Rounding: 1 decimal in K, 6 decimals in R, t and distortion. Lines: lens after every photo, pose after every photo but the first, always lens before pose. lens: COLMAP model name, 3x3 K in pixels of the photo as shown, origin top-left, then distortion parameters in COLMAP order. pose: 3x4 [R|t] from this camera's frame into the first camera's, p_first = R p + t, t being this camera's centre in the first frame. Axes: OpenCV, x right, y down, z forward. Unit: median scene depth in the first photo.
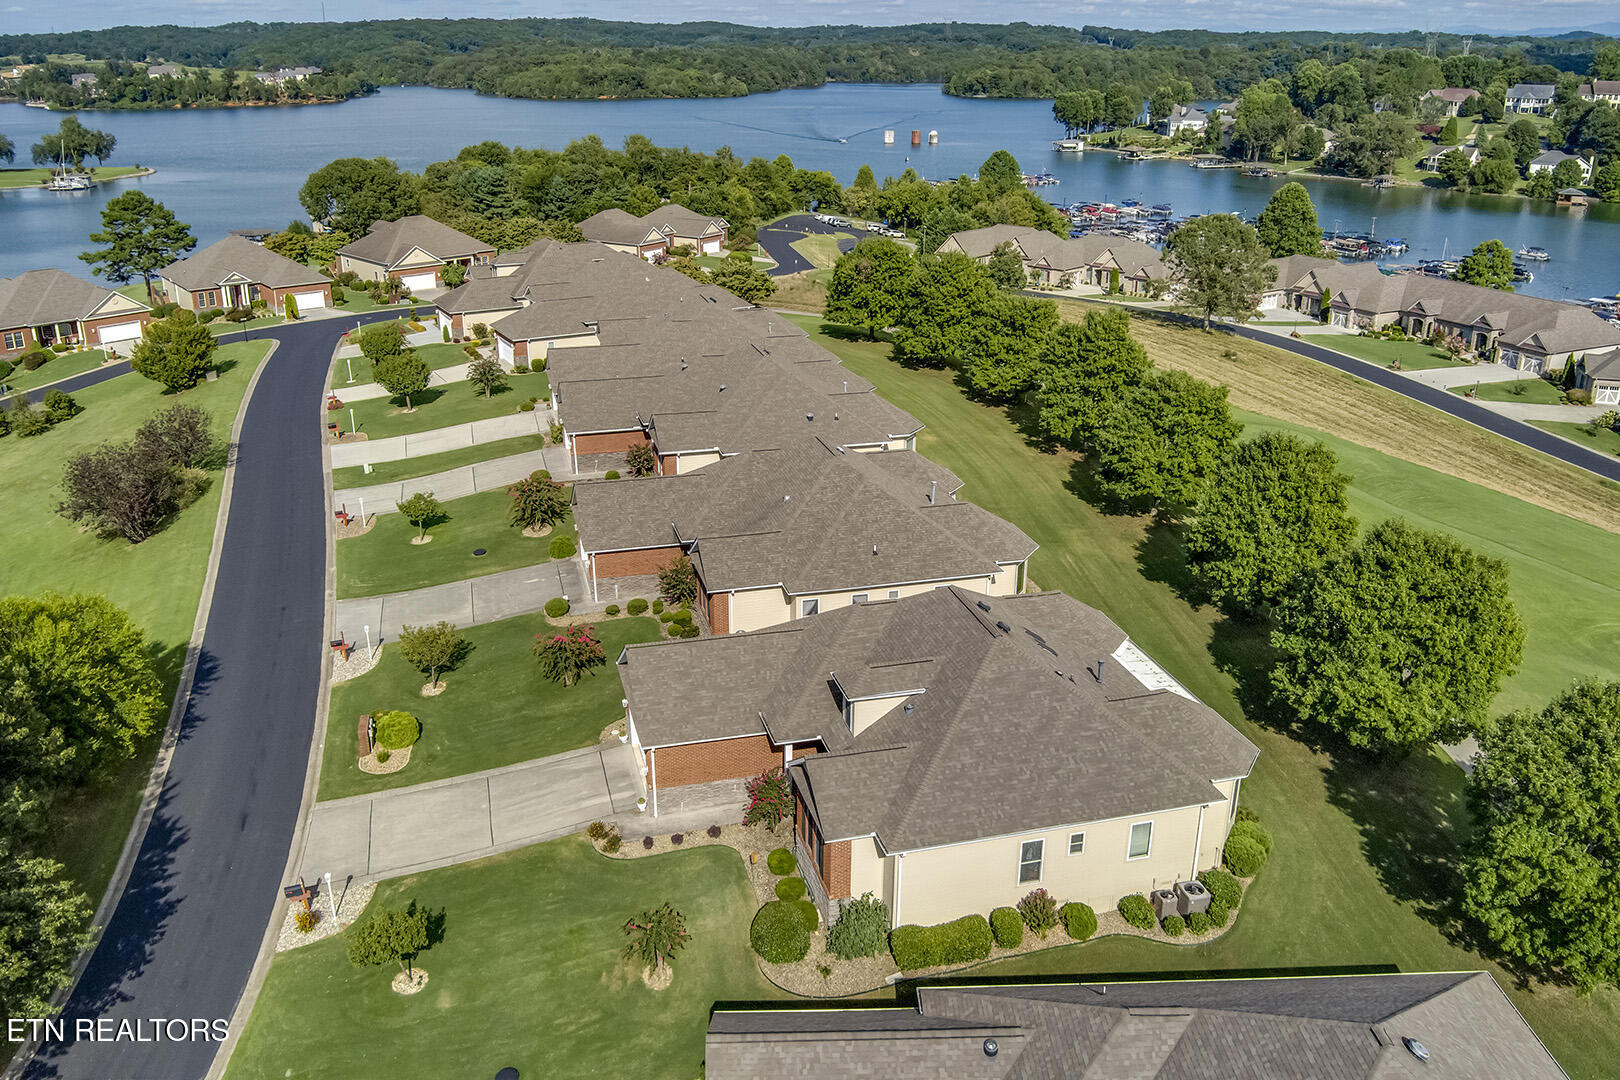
lens RADIAL K [[1309.0, 0, 814.5], [0, 1309.0, 542.5], [0, 0, 1]] dist [-0.094810, 0.052270]
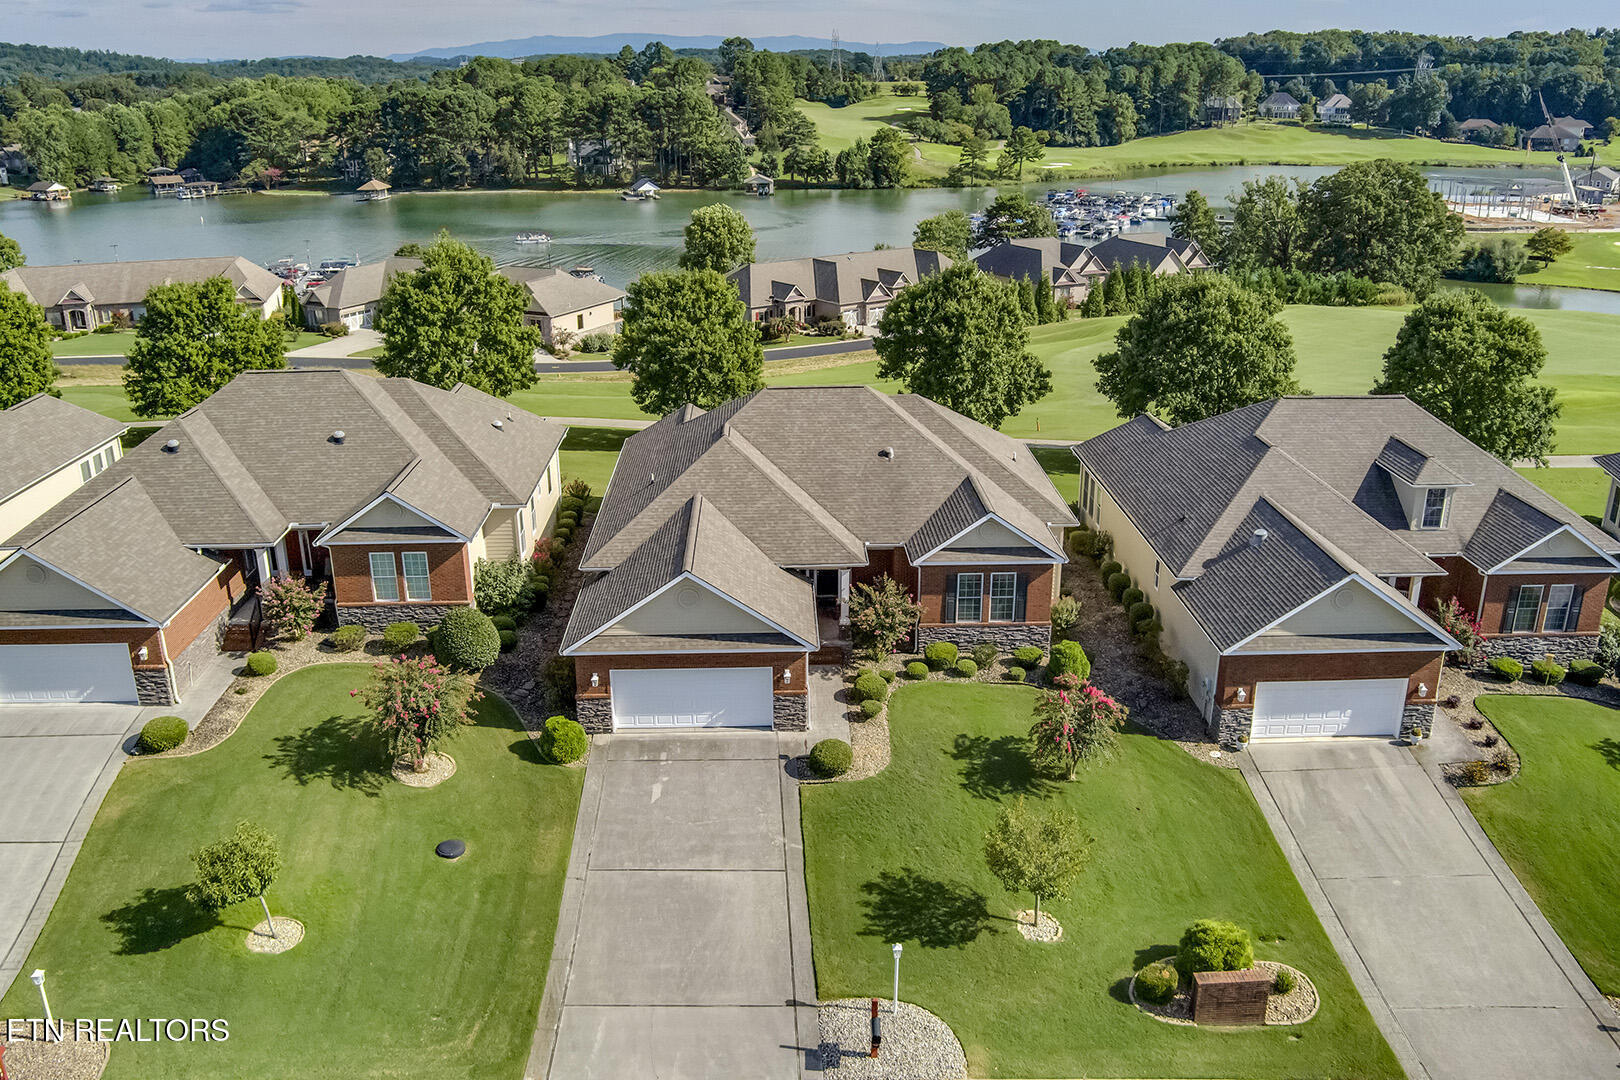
lens RADIAL K [[1309.0, 0, 807.8], [0, 1309.0, 549.4], [0, 0, 1]] dist [-0.094810, 0.052270]
pose [[0.234809, -0.344240, 0.909046, -0.092767], [0.355031, 0.900954, 0.249470, -0.023984], [-0.904885, 0.264162, 0.333768, 0.108281]]
